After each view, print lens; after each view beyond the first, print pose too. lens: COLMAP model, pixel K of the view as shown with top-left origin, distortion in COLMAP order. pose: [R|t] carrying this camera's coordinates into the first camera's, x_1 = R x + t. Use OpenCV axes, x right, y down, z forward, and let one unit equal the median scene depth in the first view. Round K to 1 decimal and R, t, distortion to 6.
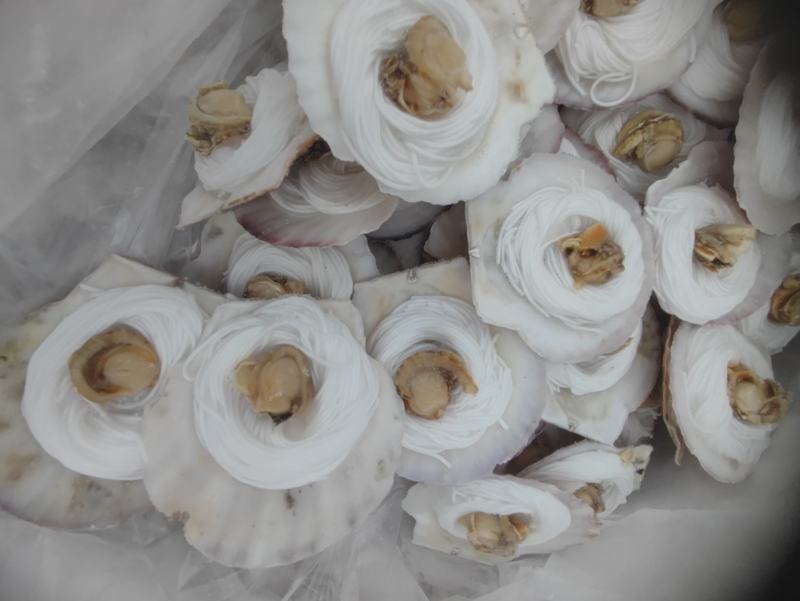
lens RADIAL K [[381.4, 0, 400.0], [0, 381.4, 300.5], [0, 0, 1]] dist [-0.002651, -0.000393]
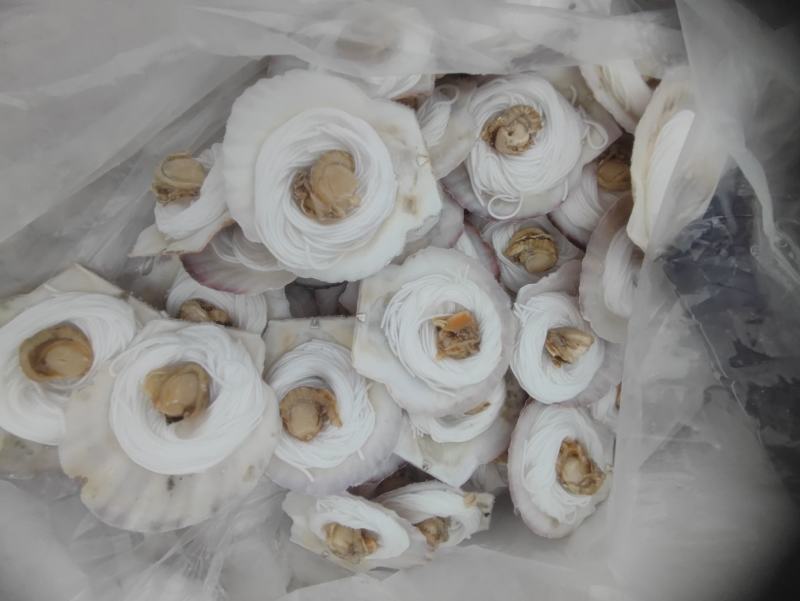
lens RADIAL K [[381.4, 0, 400.0], [0, 381.4, 300.5], [0, 0, 1]] dist [-0.002651, -0.000393]
pose [[0.981286, 0.191836, 0.016634, 0.276987], [-0.191430, 0.981230, -0.023298, -0.166834], [-0.020791, 0.019678, 0.999590, -0.257915]]
